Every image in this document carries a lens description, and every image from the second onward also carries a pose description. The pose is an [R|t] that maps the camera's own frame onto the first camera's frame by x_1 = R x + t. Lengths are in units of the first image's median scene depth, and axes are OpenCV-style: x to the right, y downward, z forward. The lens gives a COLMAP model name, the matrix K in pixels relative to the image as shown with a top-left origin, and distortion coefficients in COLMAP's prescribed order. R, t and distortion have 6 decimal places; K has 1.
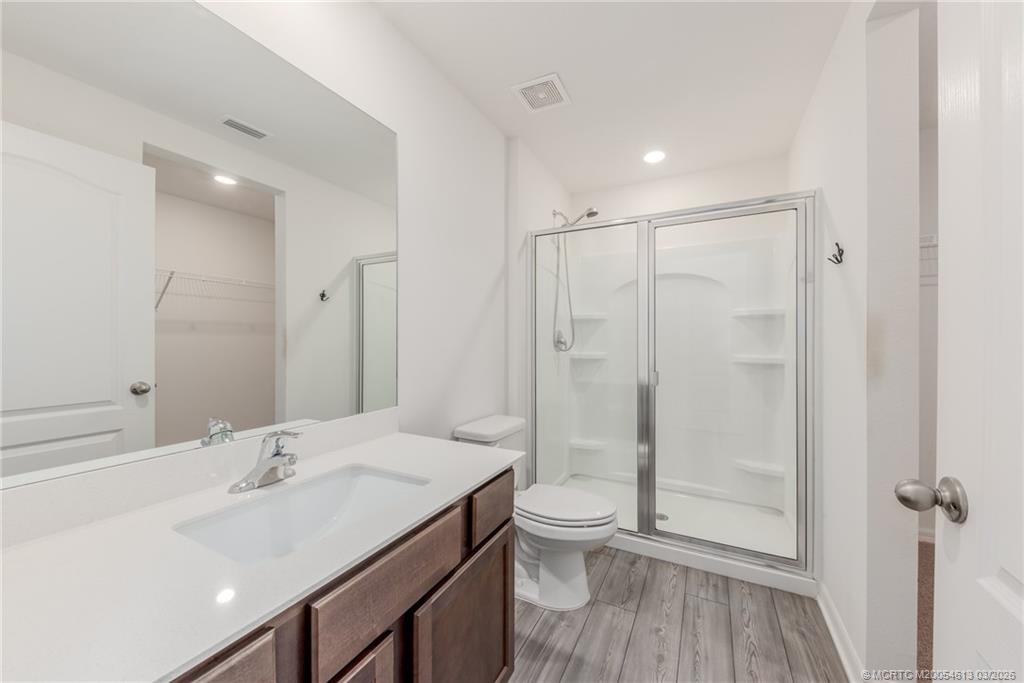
lens RADIAL K [[449.7, 0, 531.7], [0, 449.7, 349.4], [0, 0, 1]] dist [0.002677, 0.000065]
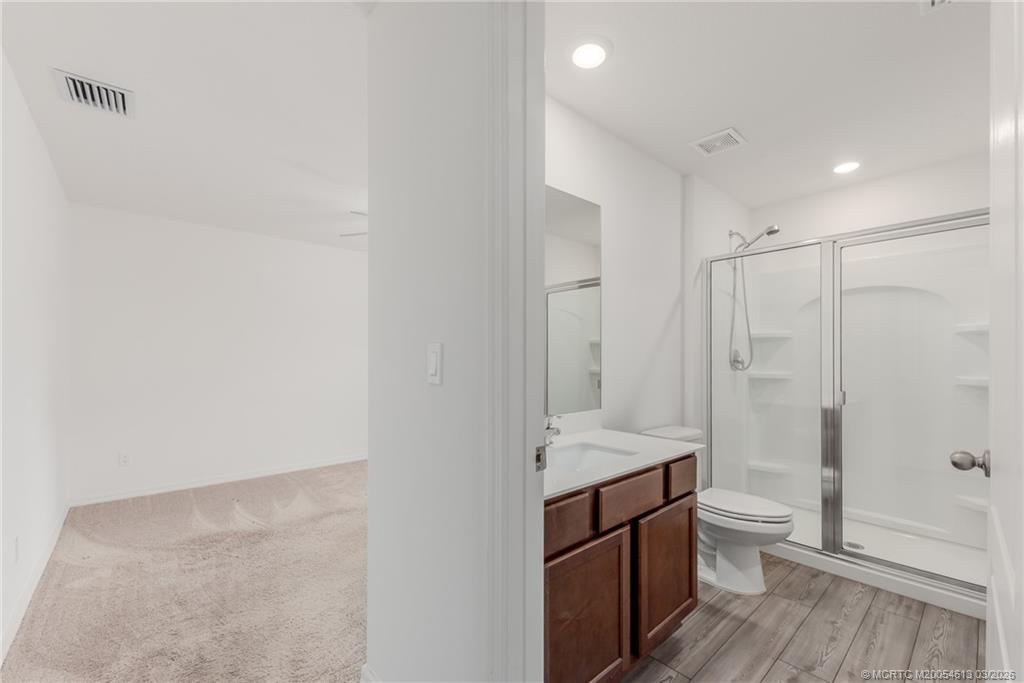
lens RADIAL K [[491.9, 0, 512.0], [0, 491.9, 349.5], [0, 0, 1]] dist [0.022391, -0.000454]
pose [[0.932716, 0.000001, -0.360611, -0.012225], [-0.012707, 0.999379, -0.032864, 0.000327], [0.360387, 0.035235, 0.932137, -0.362416]]
